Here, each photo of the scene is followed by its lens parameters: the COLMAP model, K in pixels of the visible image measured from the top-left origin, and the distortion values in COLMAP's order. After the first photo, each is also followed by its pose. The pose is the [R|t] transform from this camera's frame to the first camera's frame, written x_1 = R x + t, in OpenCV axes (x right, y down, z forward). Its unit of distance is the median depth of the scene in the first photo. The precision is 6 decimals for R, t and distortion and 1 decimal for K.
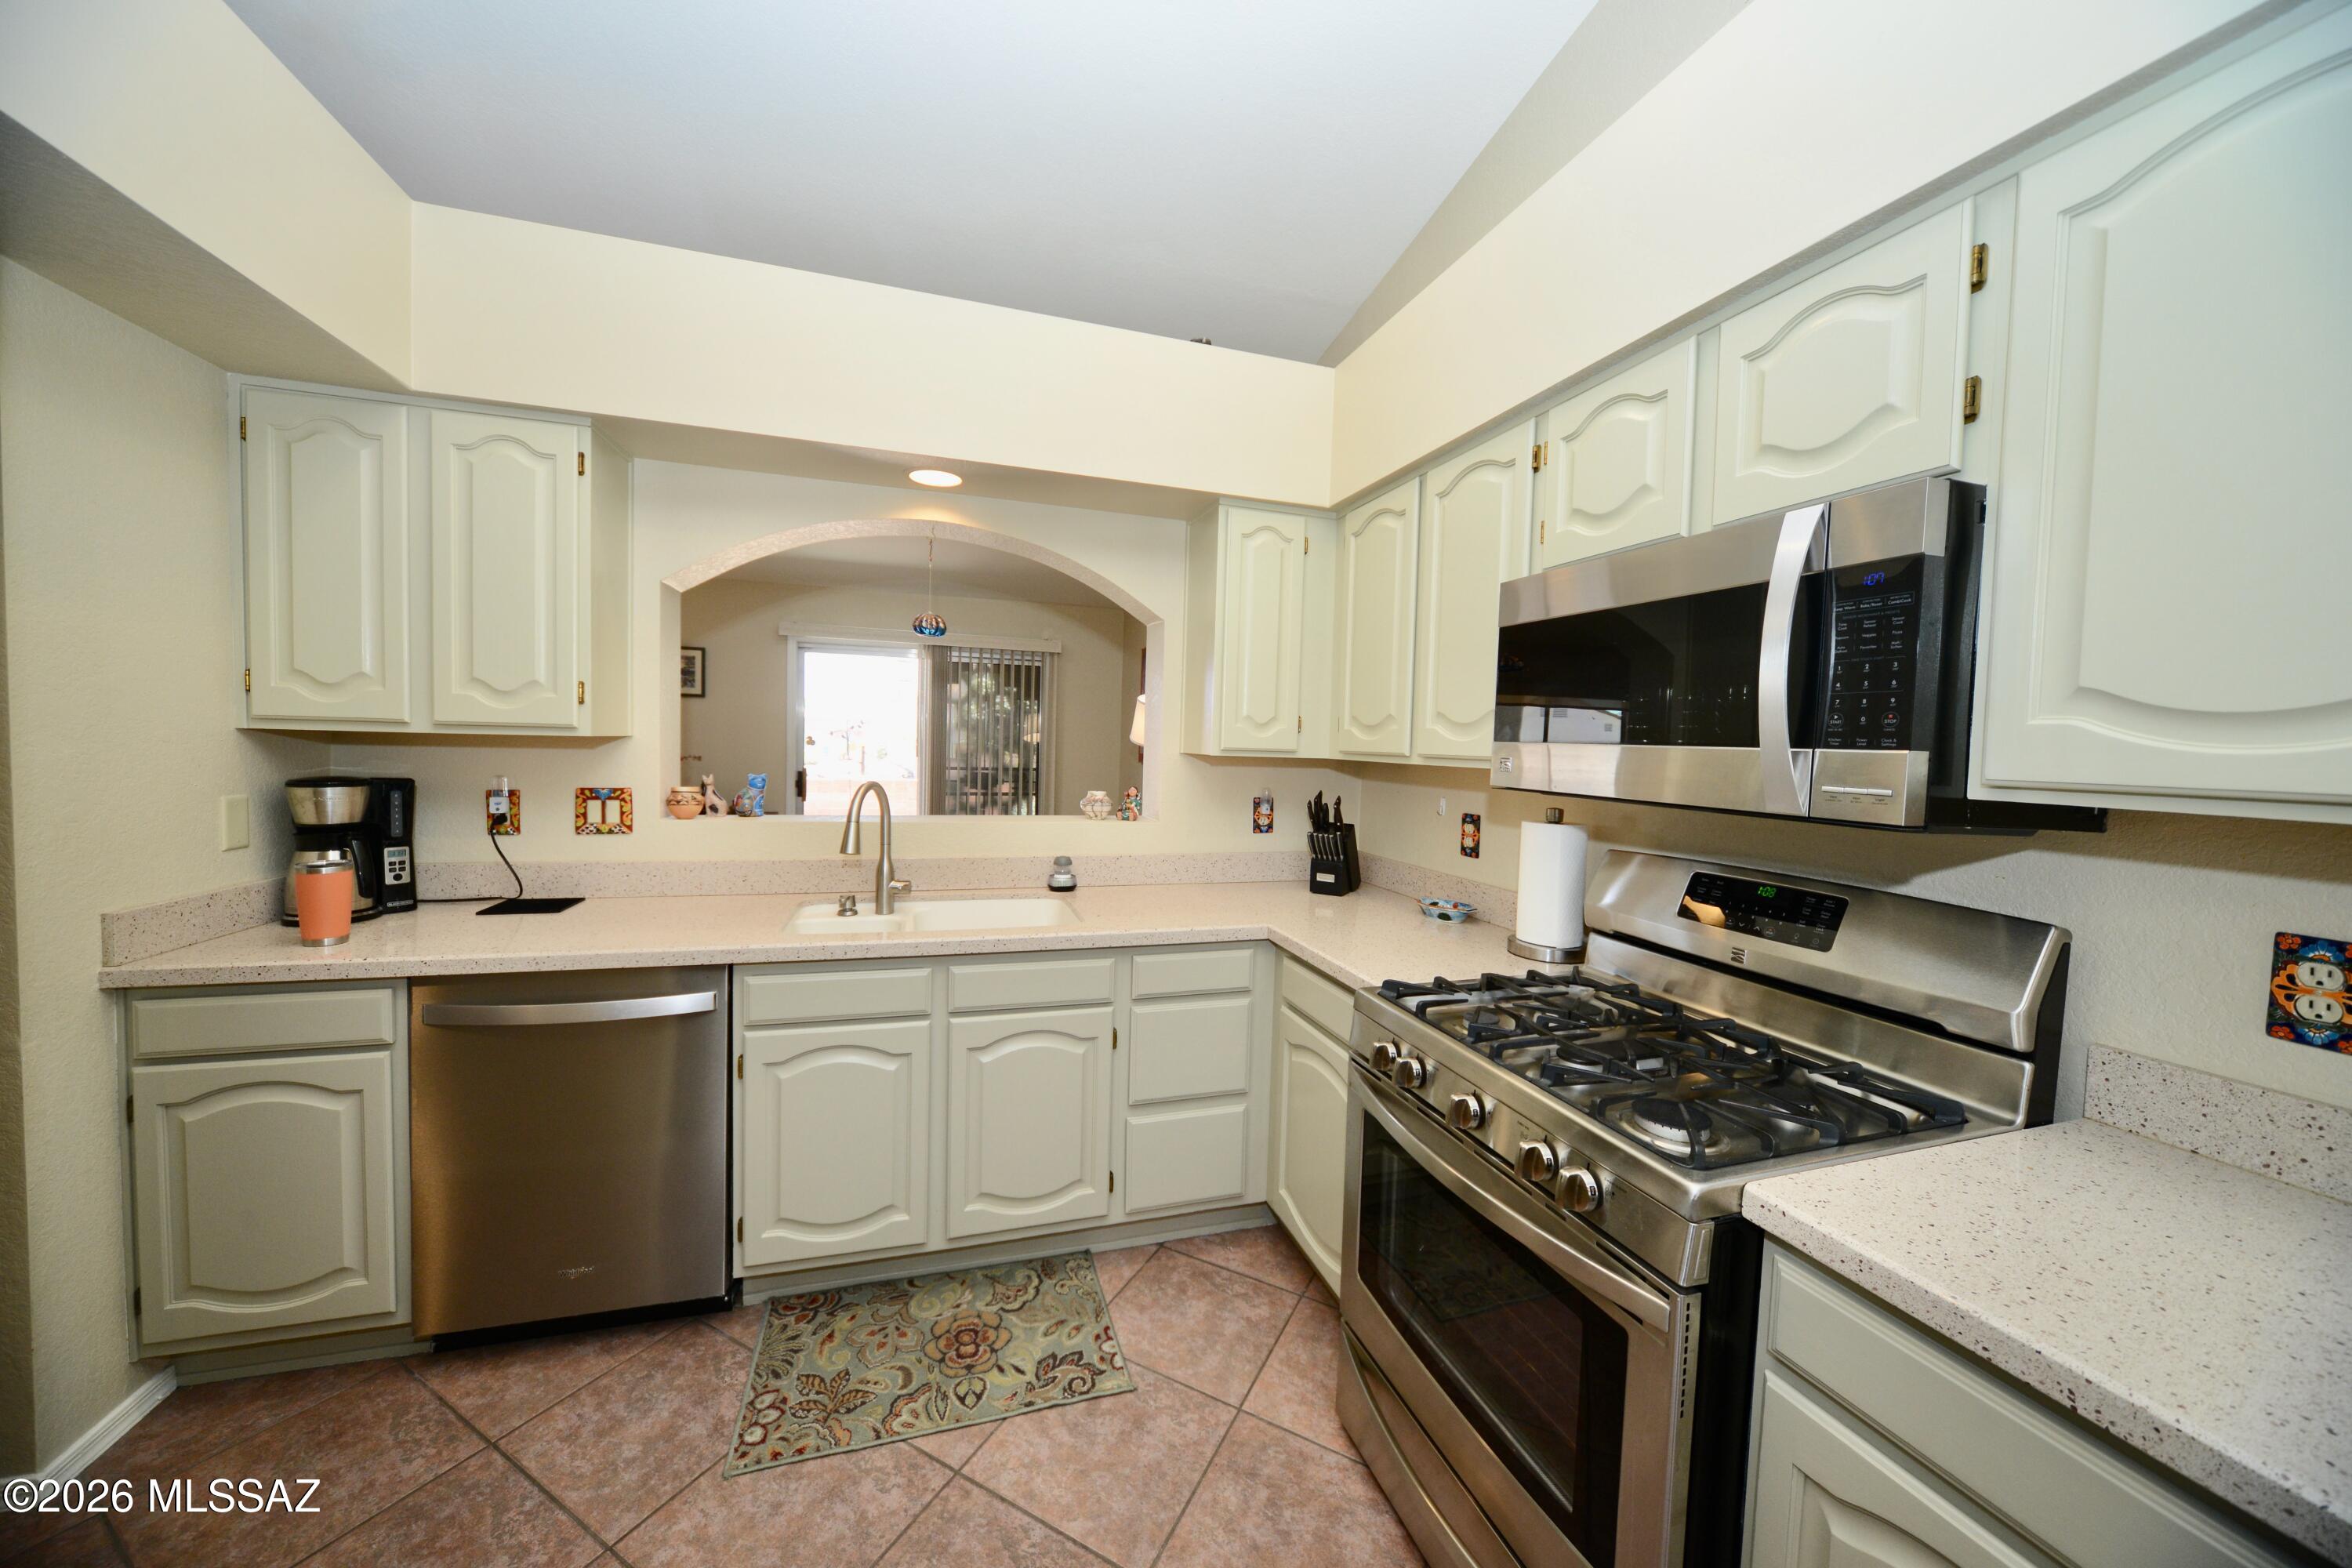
lens RADIAL K [[835.0, 0, 1159.6], [0, 835.0, 774.7], [0, 0, 1]] dist [-0.010403, 0.000122]
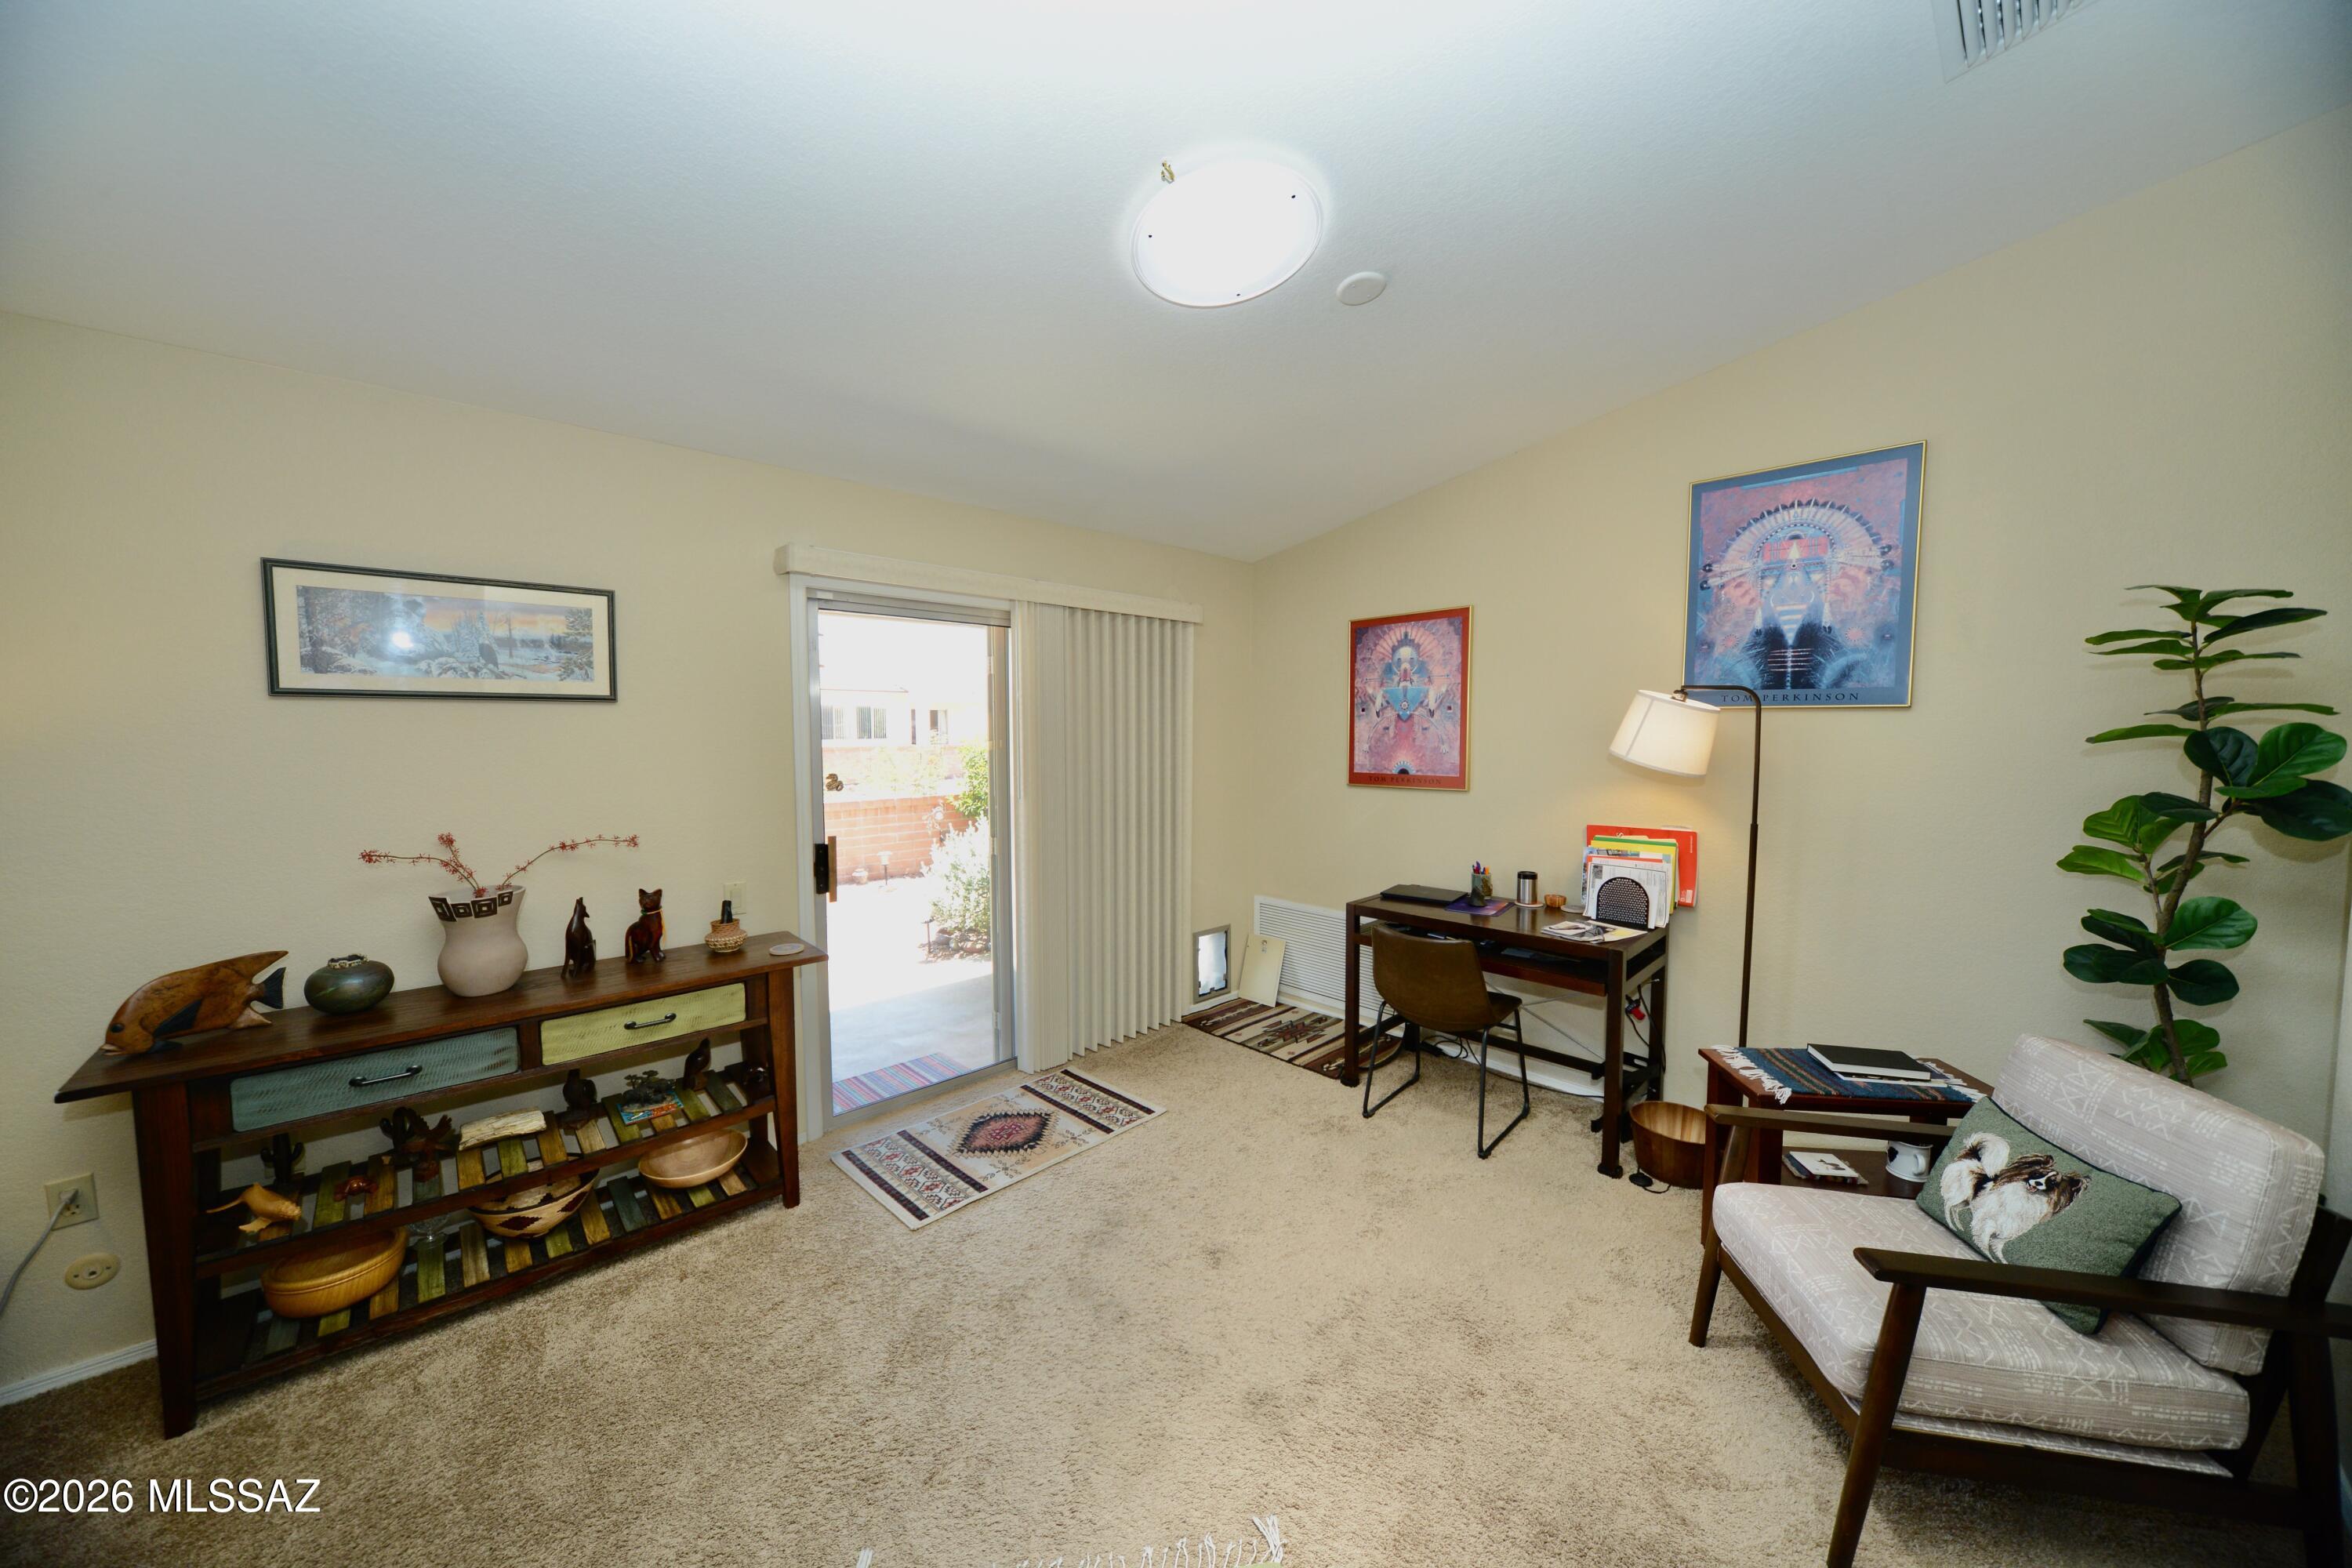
lens RADIAL K [[835.0, 0, 1159.6], [0, 835.0, 774.7], [0, 0, 1]] dist [-0.010403, 0.000122]
pose [[0.892900, -0.052009, 0.447241, -1.540617], [0.042971, 0.998616, 0.030338, -0.173058], [-0.448200, -0.007871, 0.893899, 1.485776]]
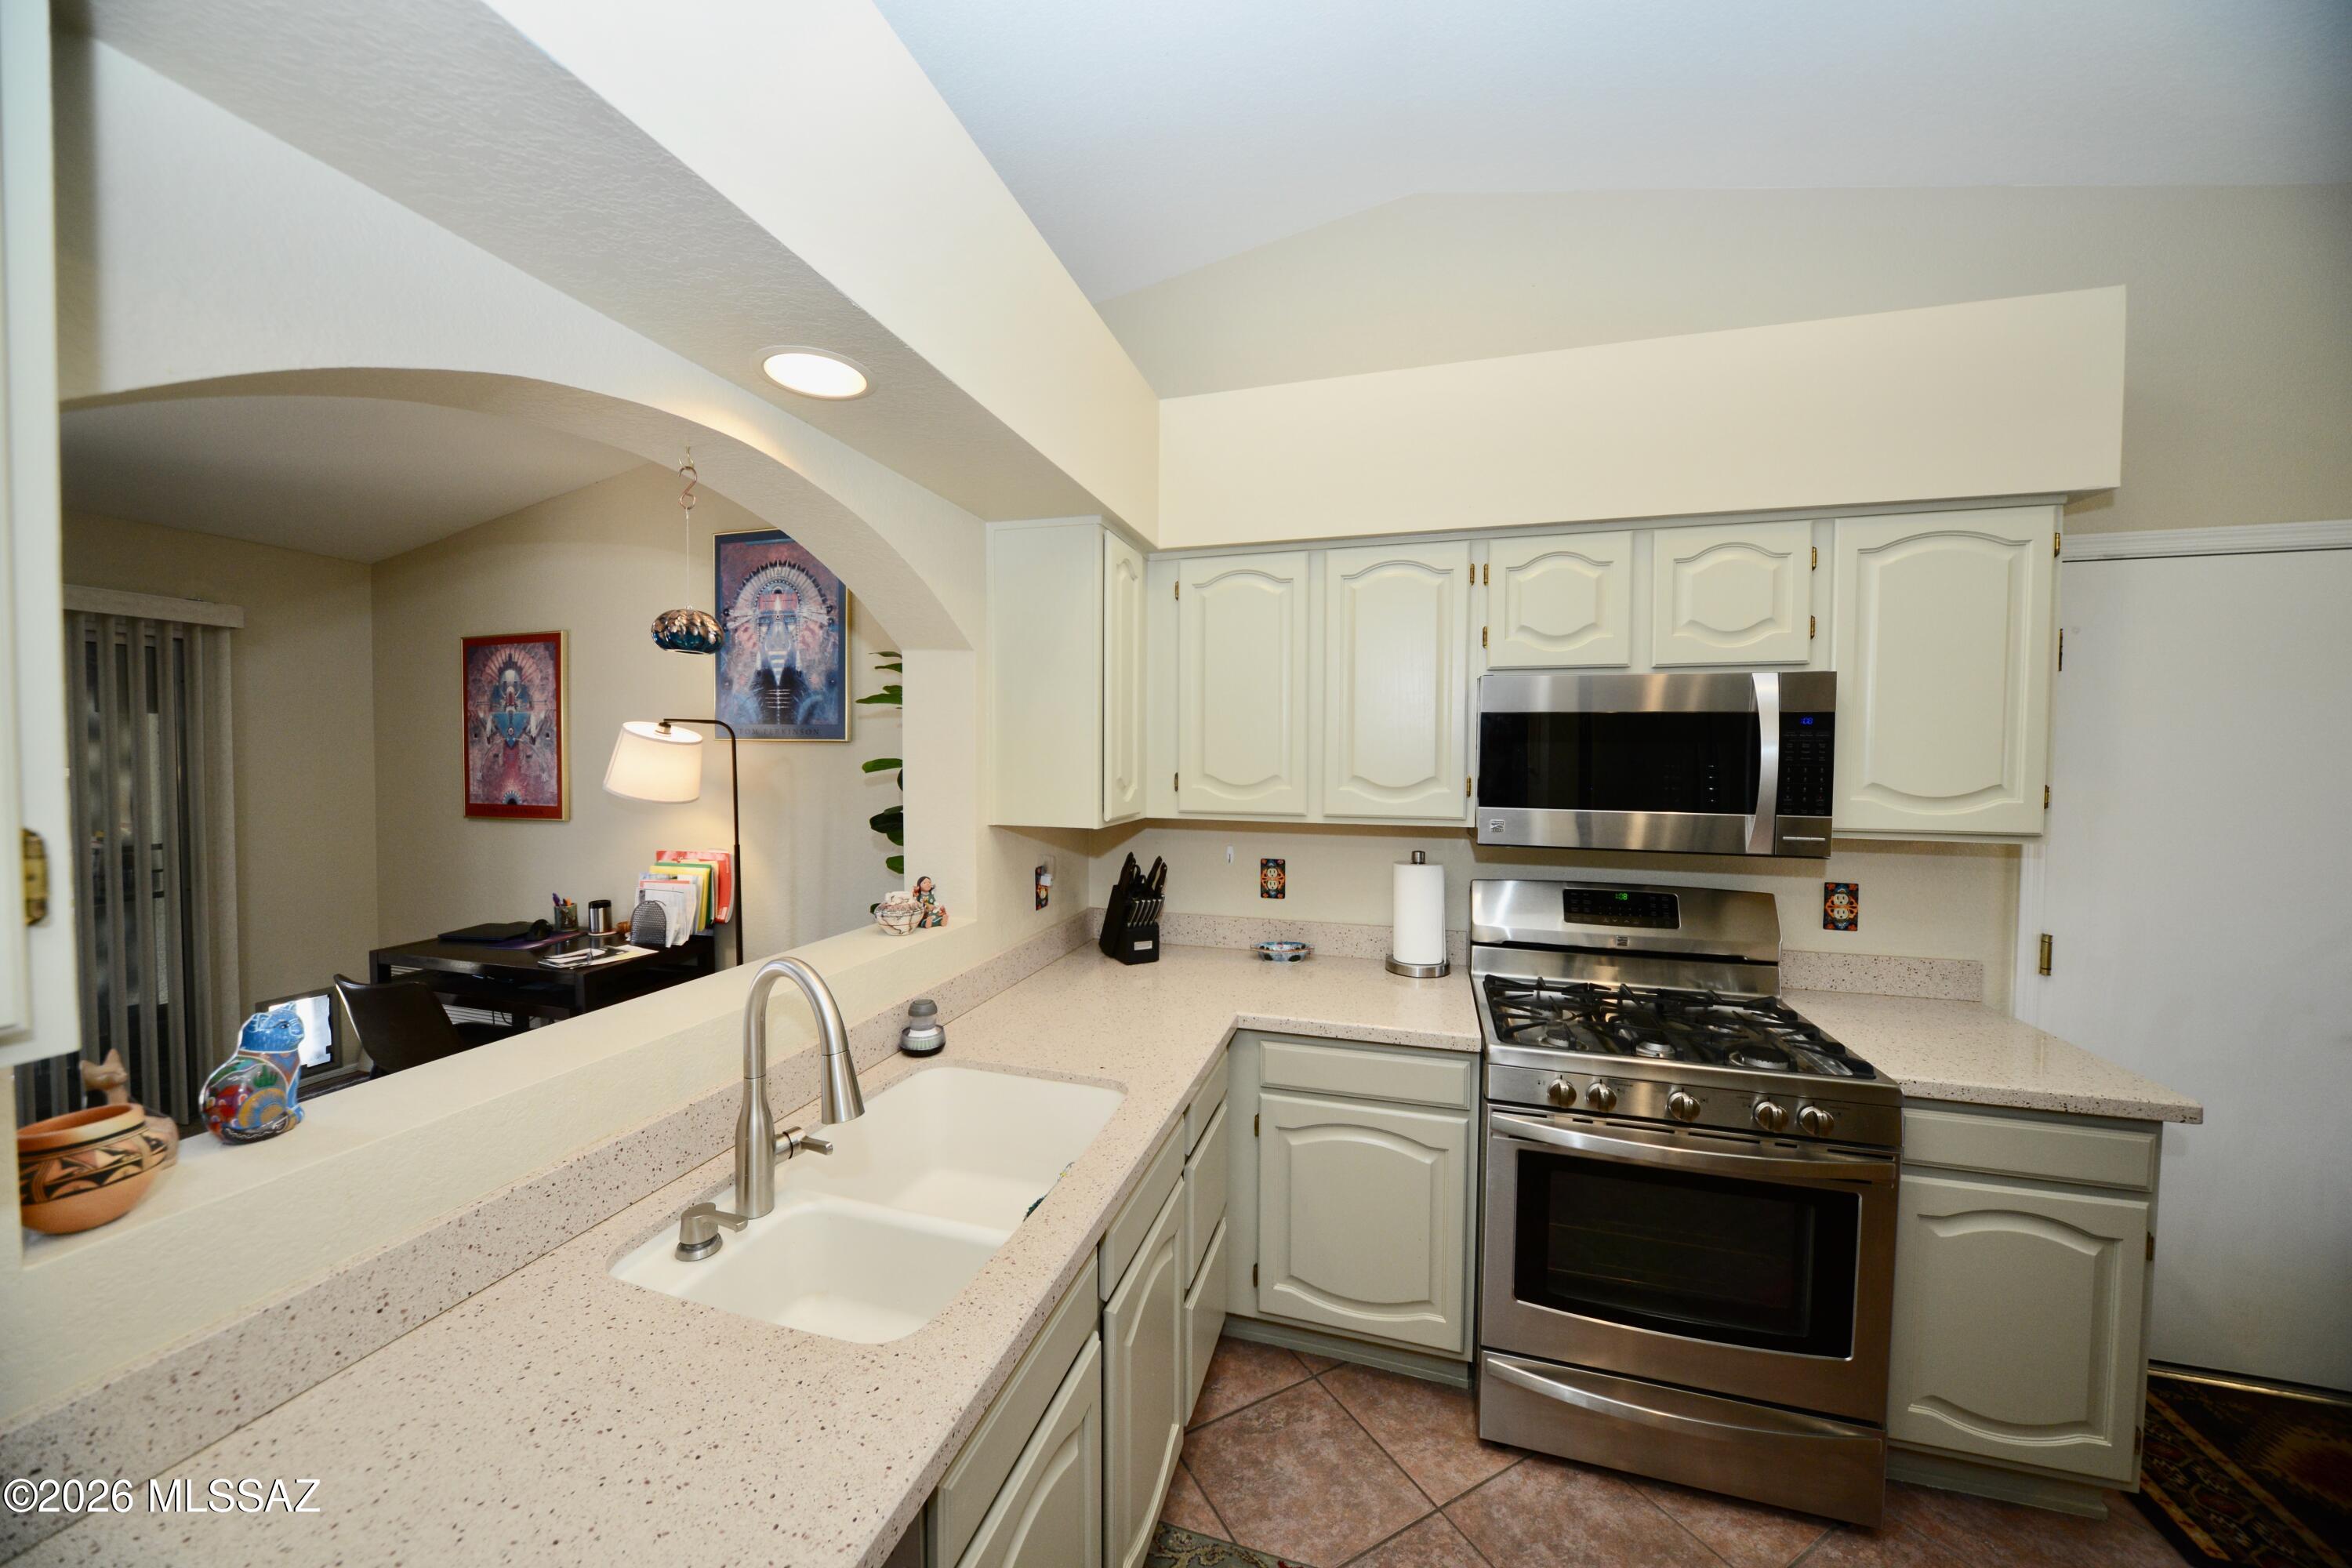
lens RADIAL K [[835.0, 0, 1159.6], [0, 835.0, 774.7], [0, 0, 1]] dist [-0.010403, 0.000122]
pose [[0.541333, -0.048849, 0.839388, -0.887134], [0.043971, 0.998590, 0.029757, -0.146700], [-0.839658, 0.020801, 0.542717, 0.756349]]
